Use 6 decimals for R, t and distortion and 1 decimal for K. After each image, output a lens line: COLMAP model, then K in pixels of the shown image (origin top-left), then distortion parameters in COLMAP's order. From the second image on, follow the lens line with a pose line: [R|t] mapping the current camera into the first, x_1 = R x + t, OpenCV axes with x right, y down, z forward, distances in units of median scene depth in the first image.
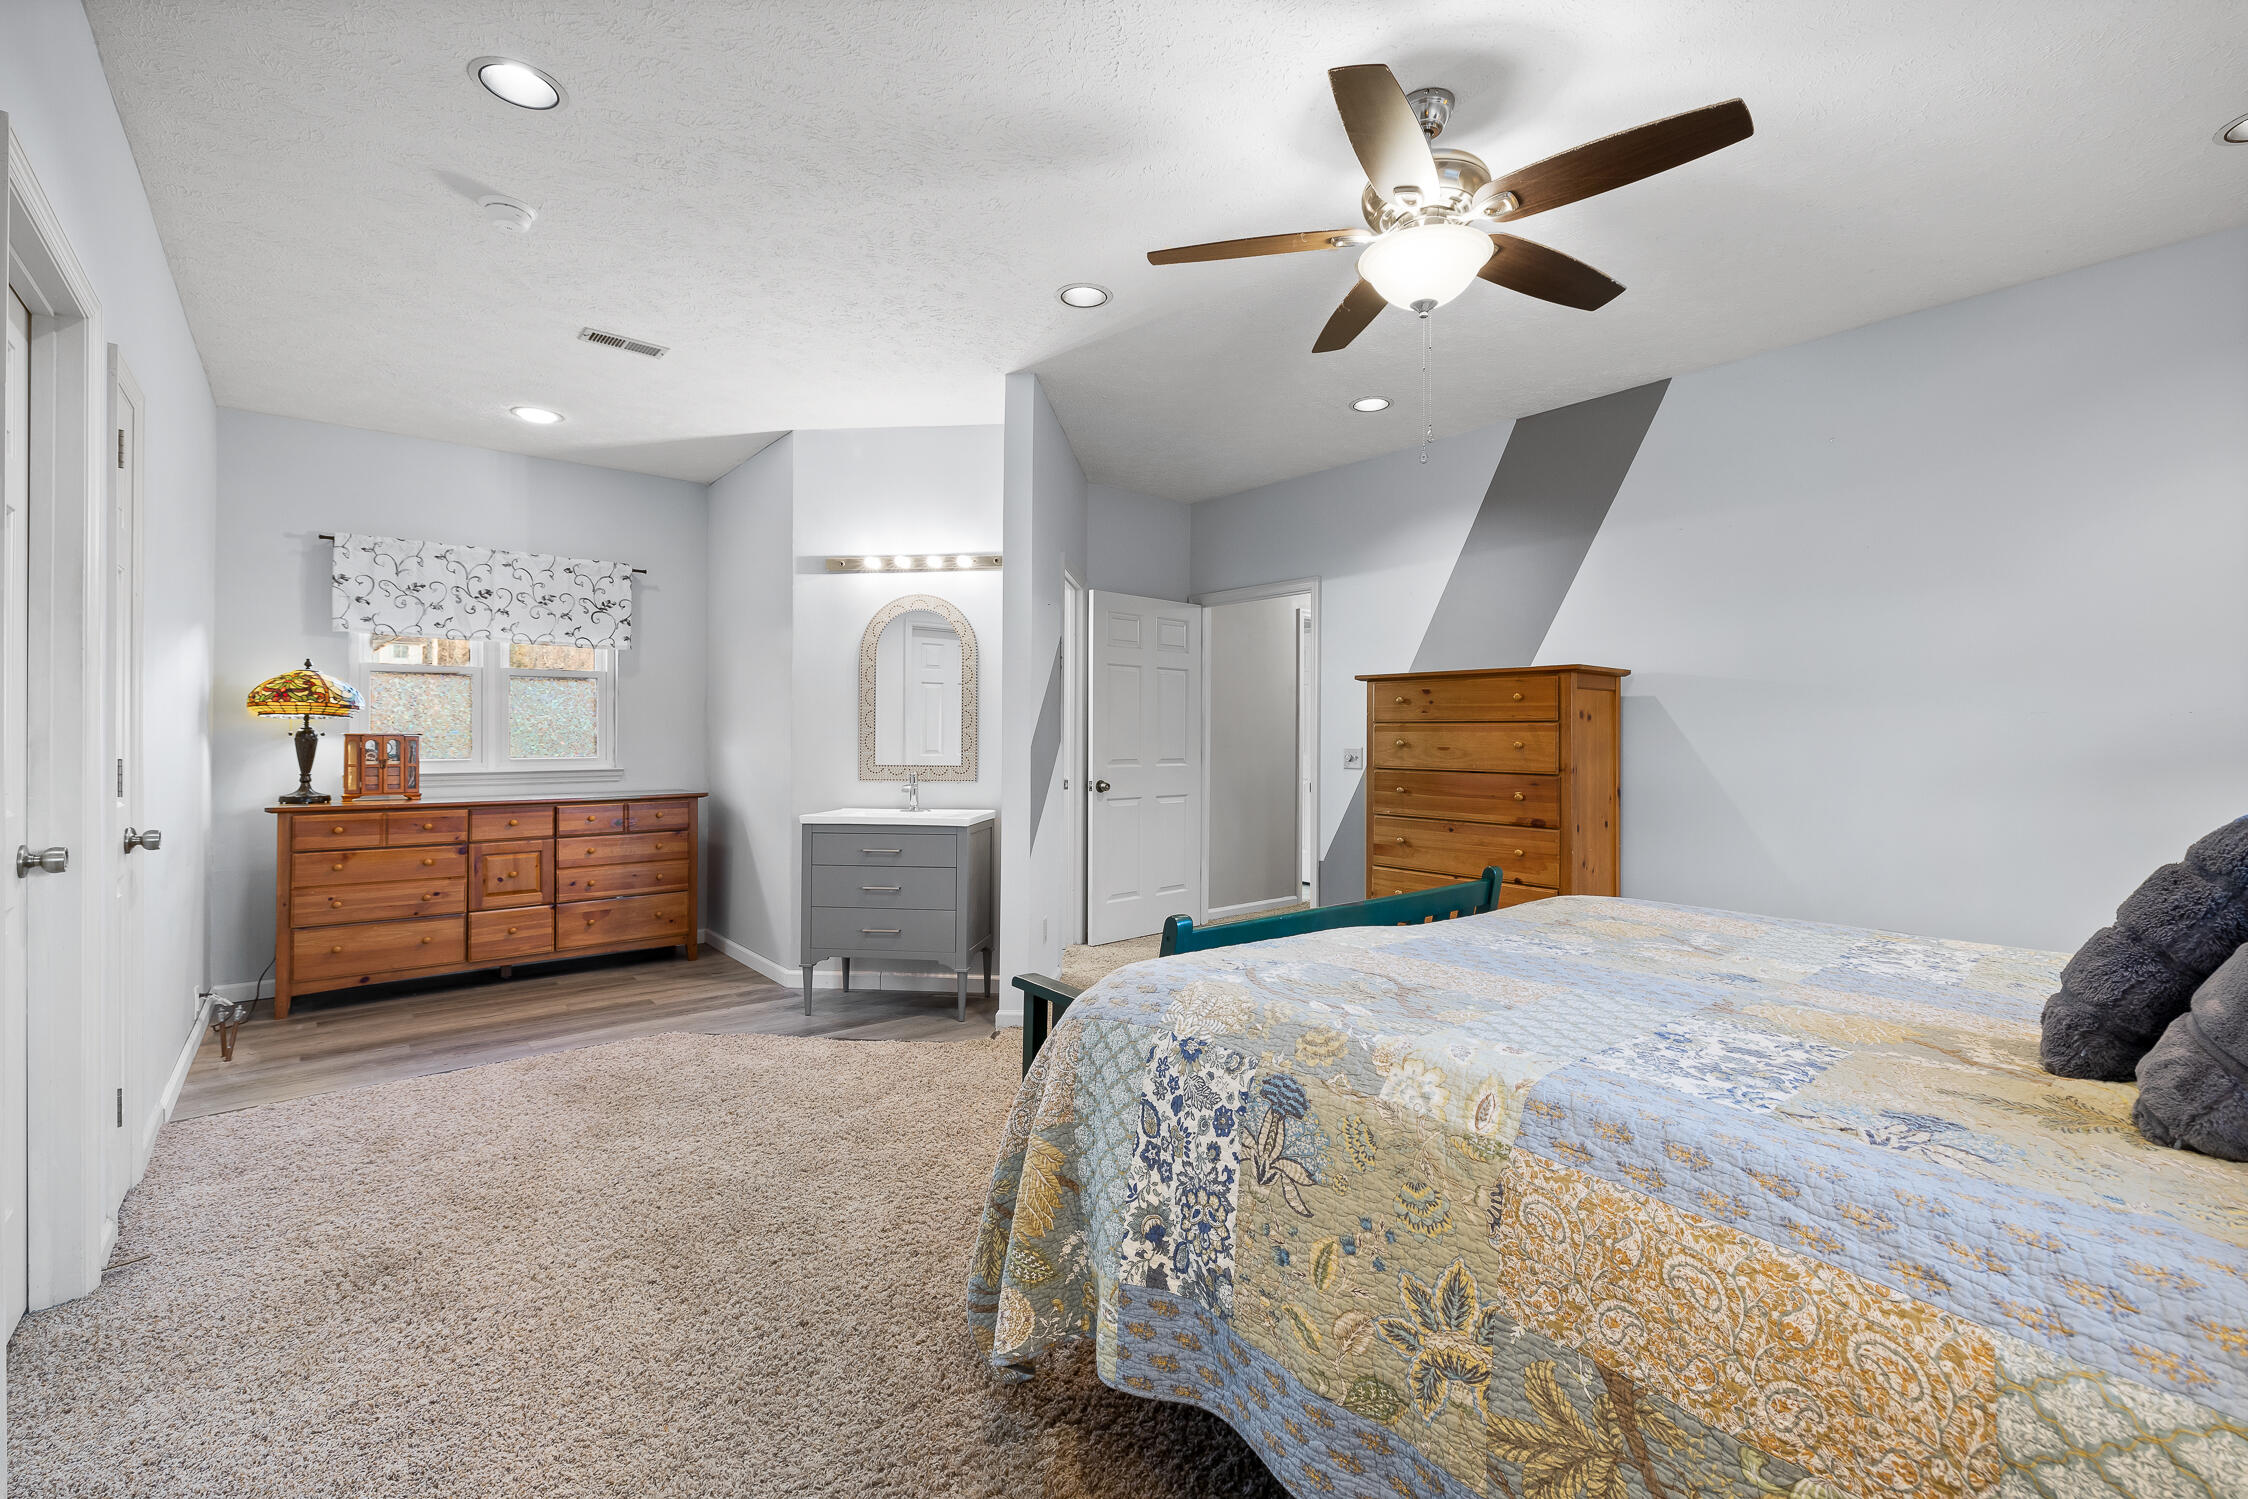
lens RADIAL K [[963.9, 0, 1126.3], [0, 963.9, 733.8], [0, 0, 1]] dist [0.000450, 0.000091]
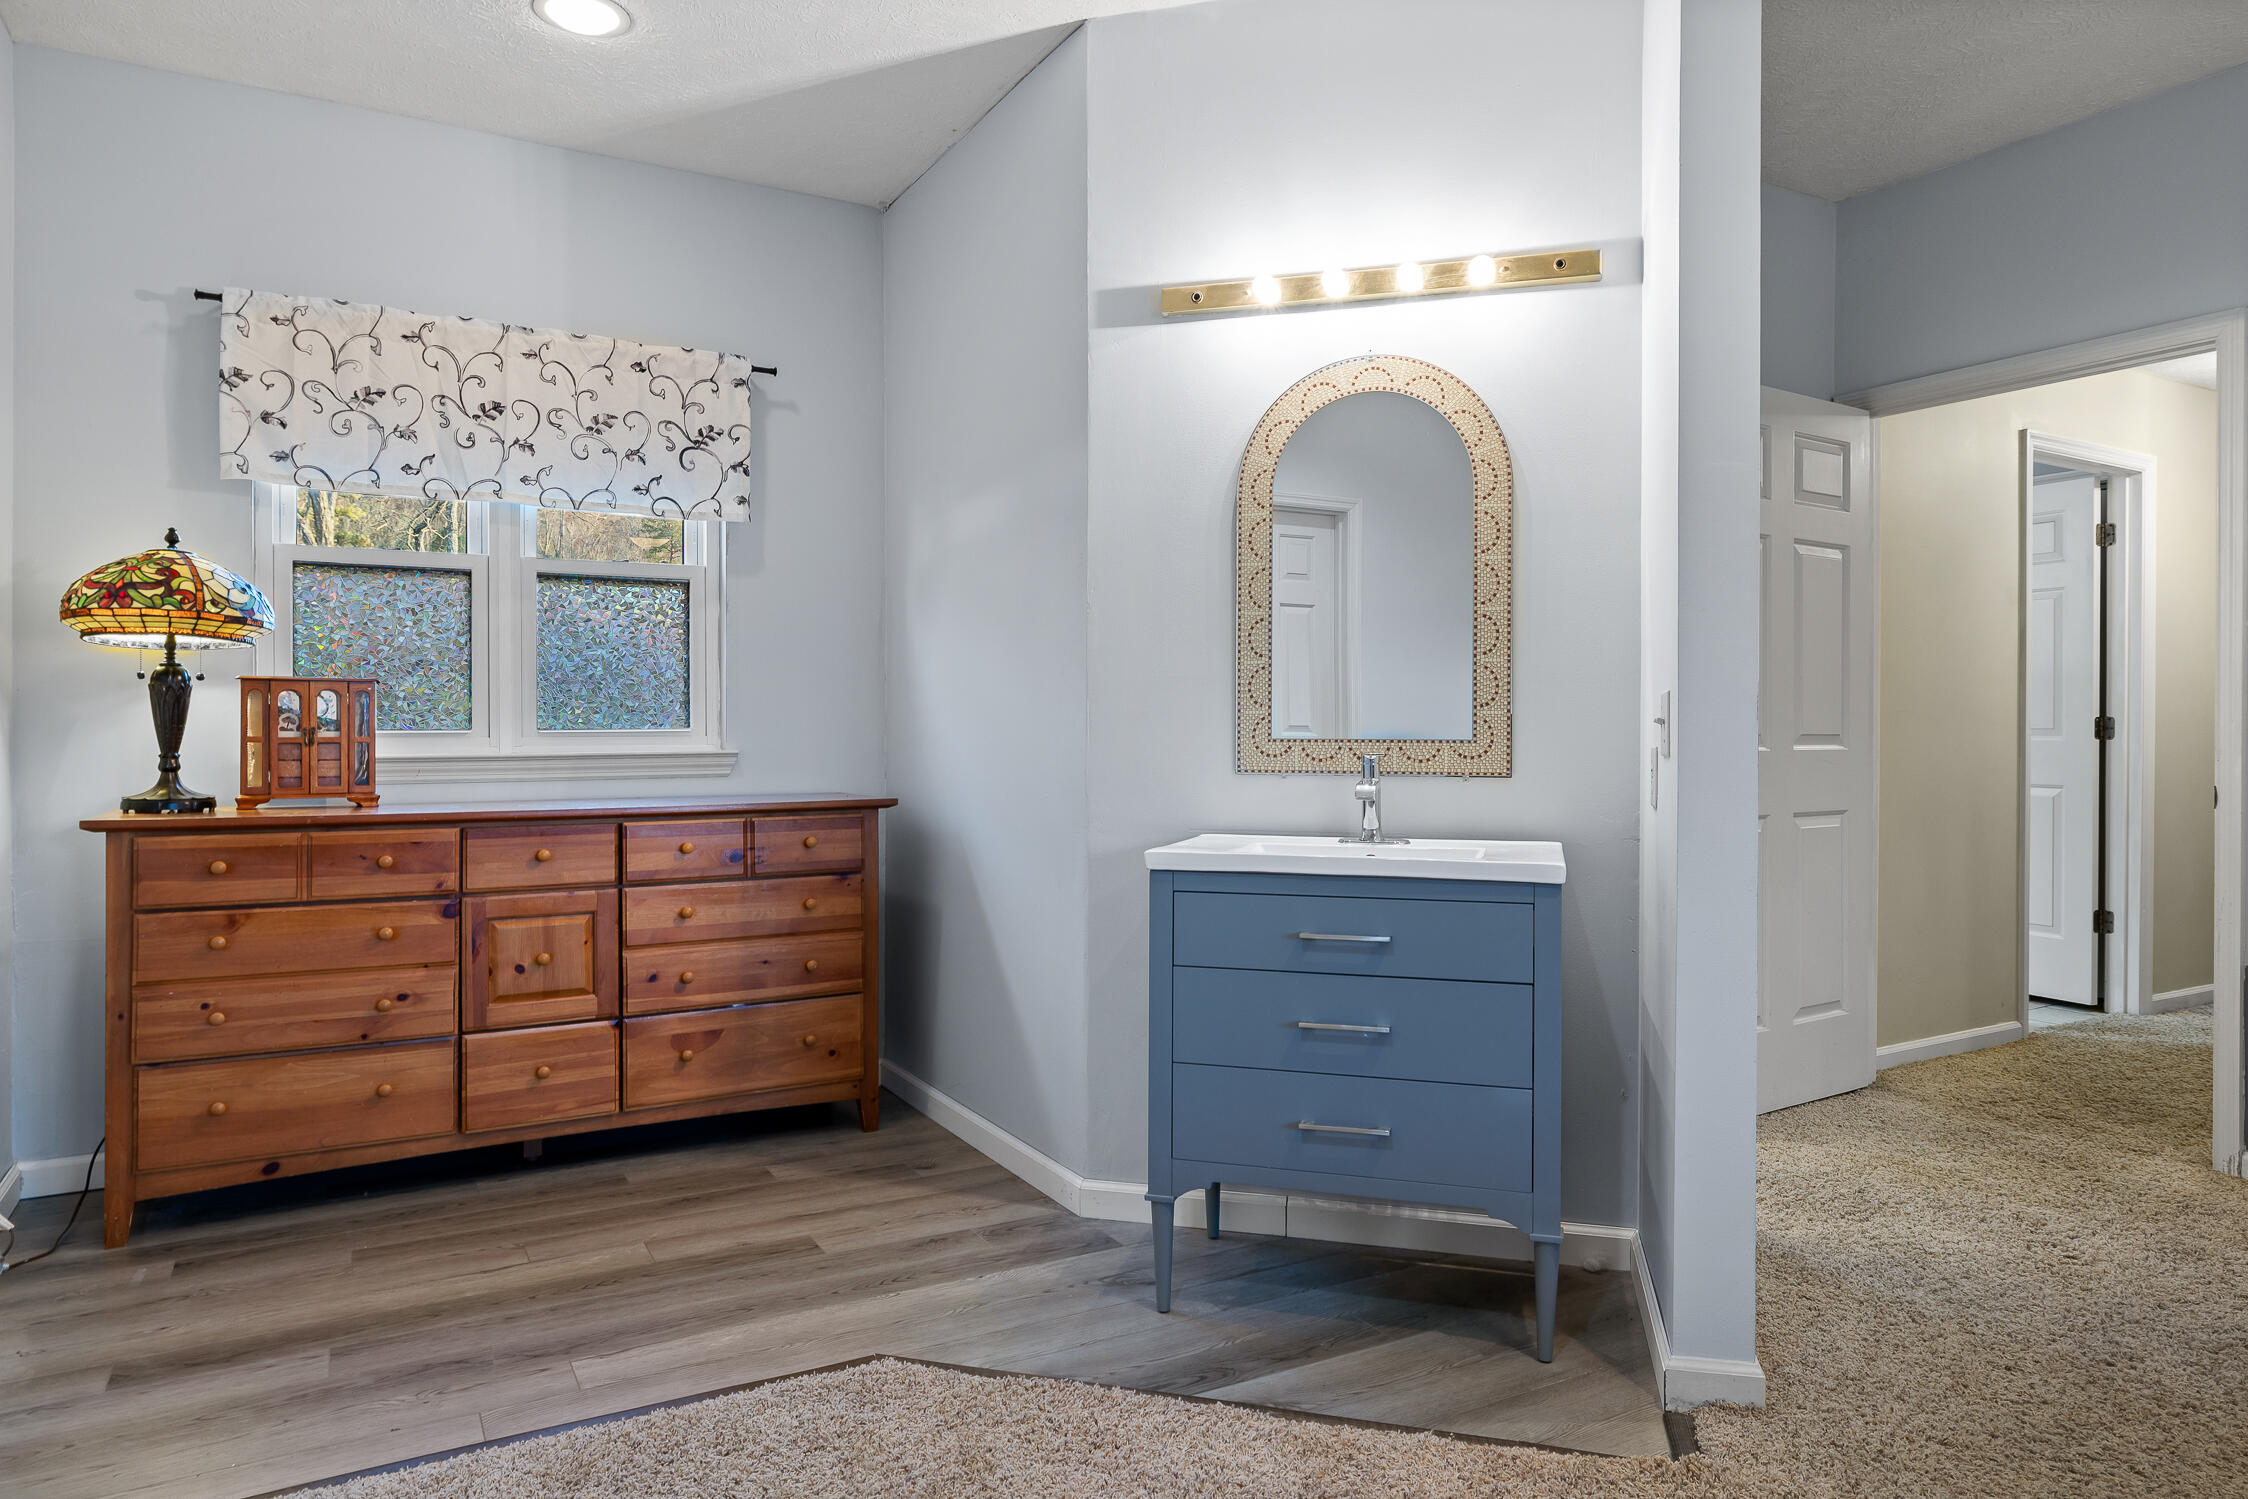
lens RADIAL K [[1370.3, 0, 1120.8], [0, 1370.3, 733.7], [0, 0, 1]] dist [-0.001776, 0.002288]
pose [[0.985164, -0.000814, -0.171615, -0.221929], [0.002191, 0.999967, 0.007837, 0.024866], [0.171603, -0.008097, 0.985133, 0.357224]]
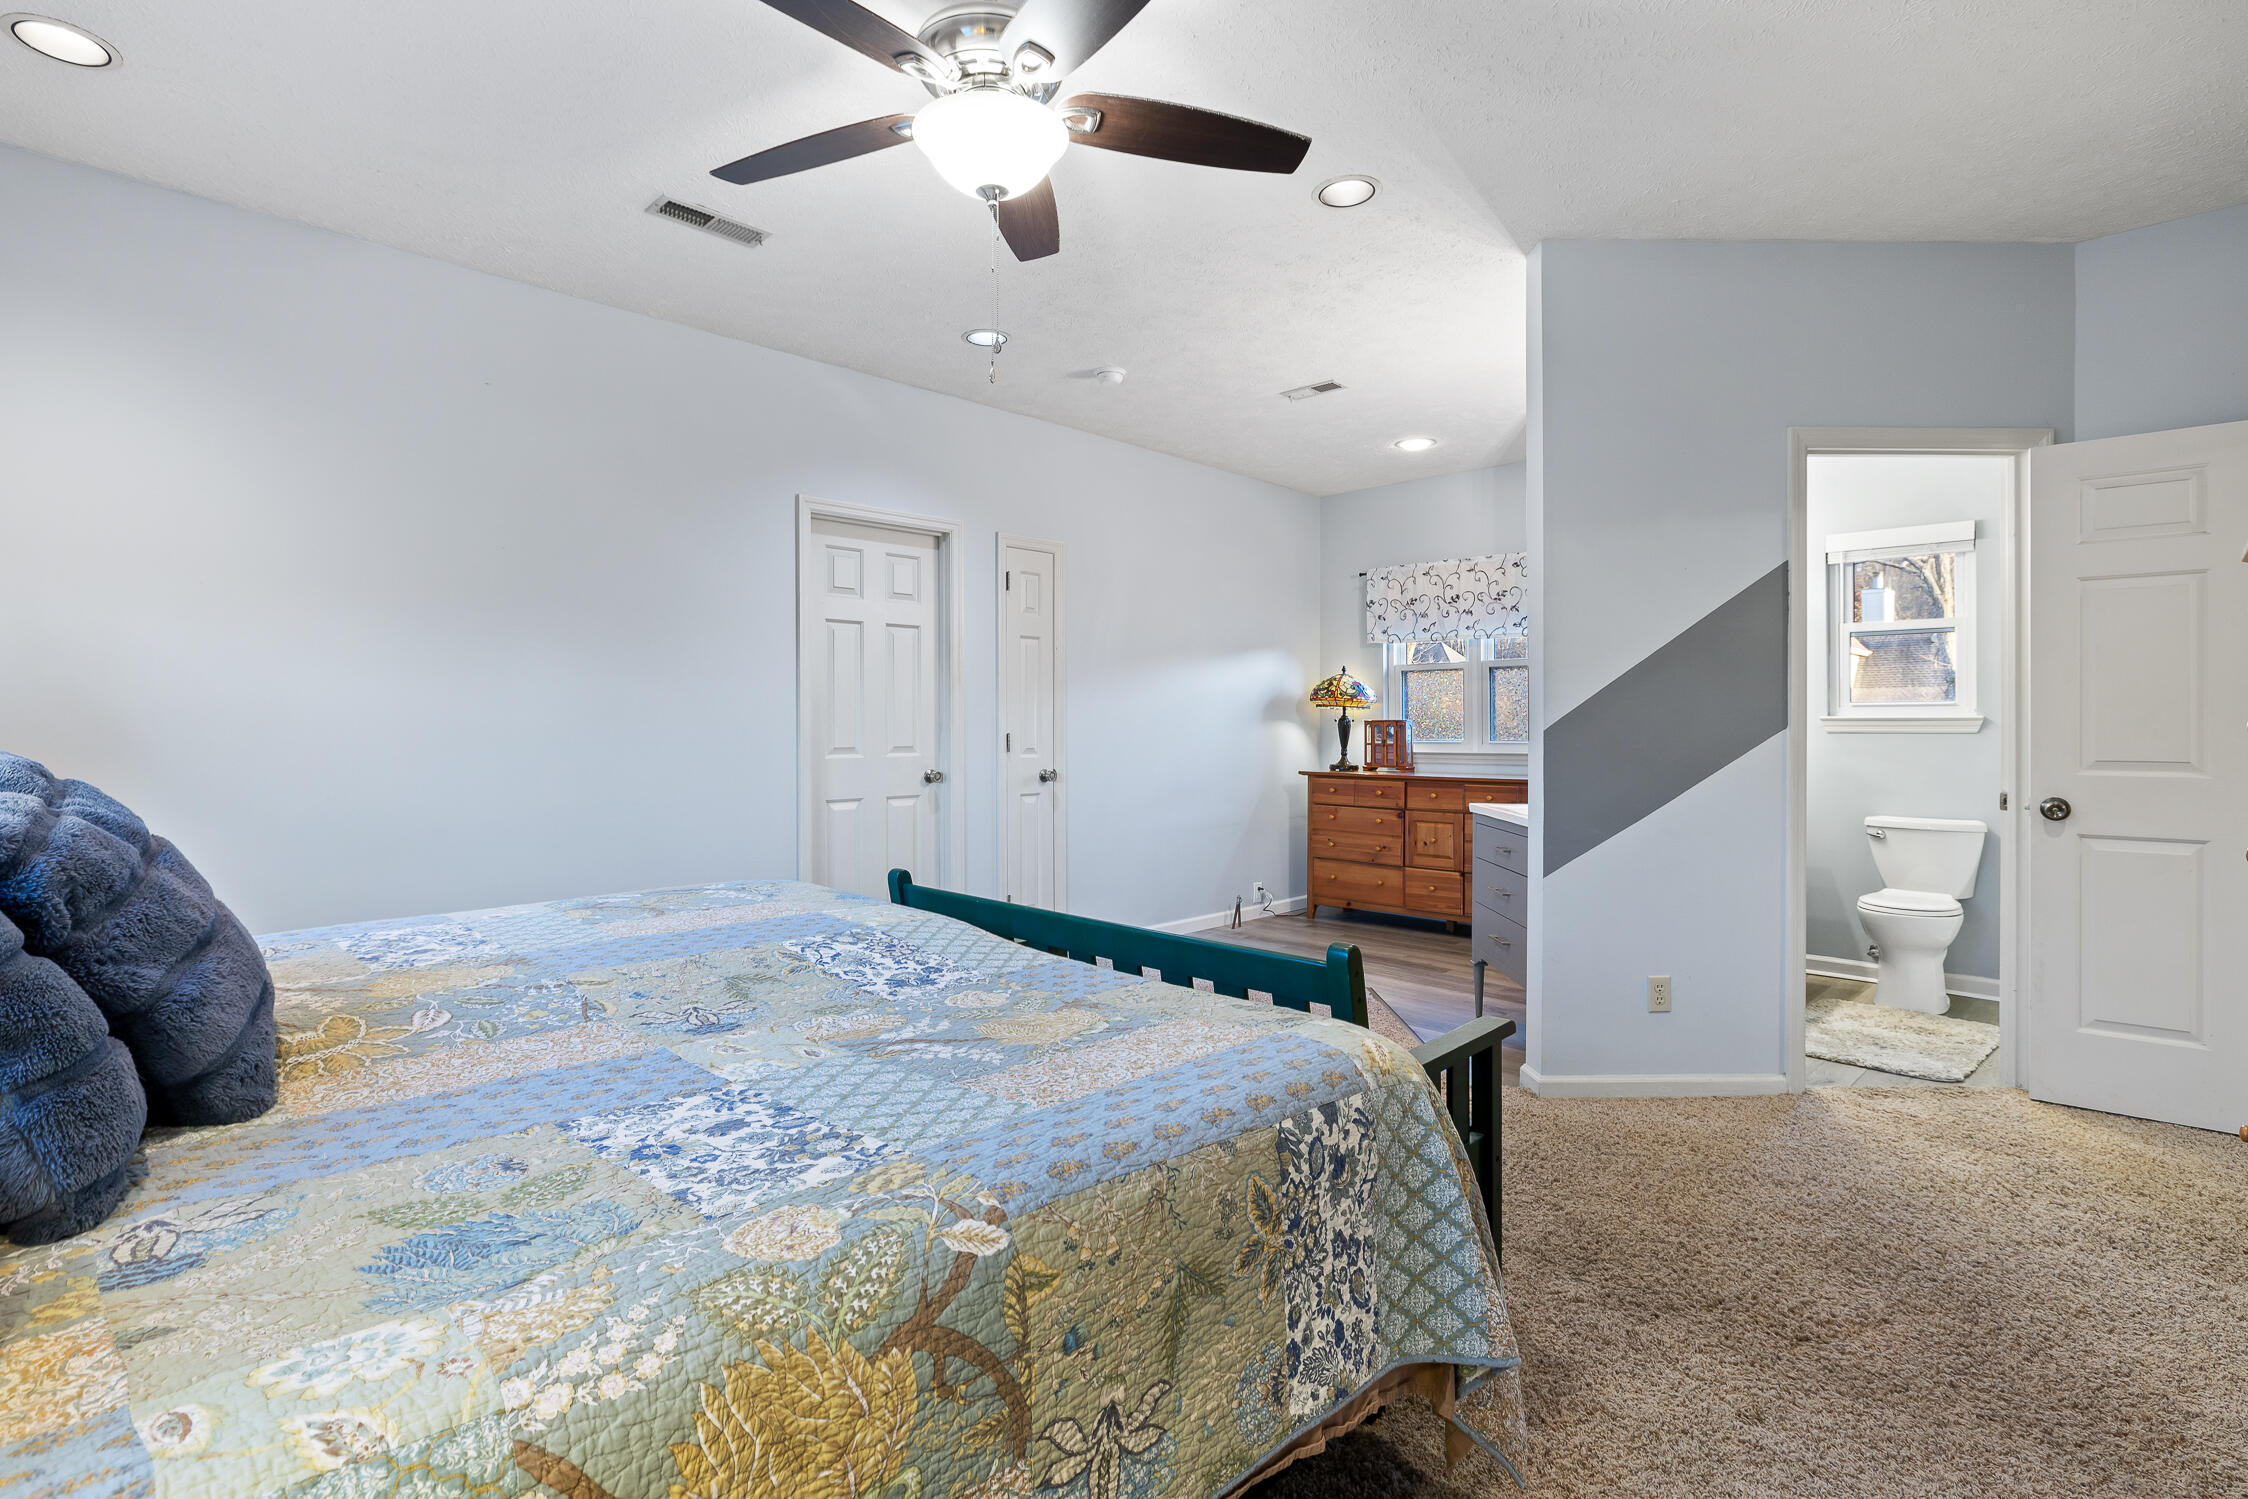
lens RADIAL K [[1062.5, 0, 1126.5], [0, 1062.5, 728.6], [0, 0, 1]] dist [-0.000216, -0.000006]
pose [[0.119780, 0.001184, -0.992800, 0.593796], [0.005838, 0.999981, 0.001897, 0.006809], [0.992783, -0.006023, 0.119770, 0.486080]]
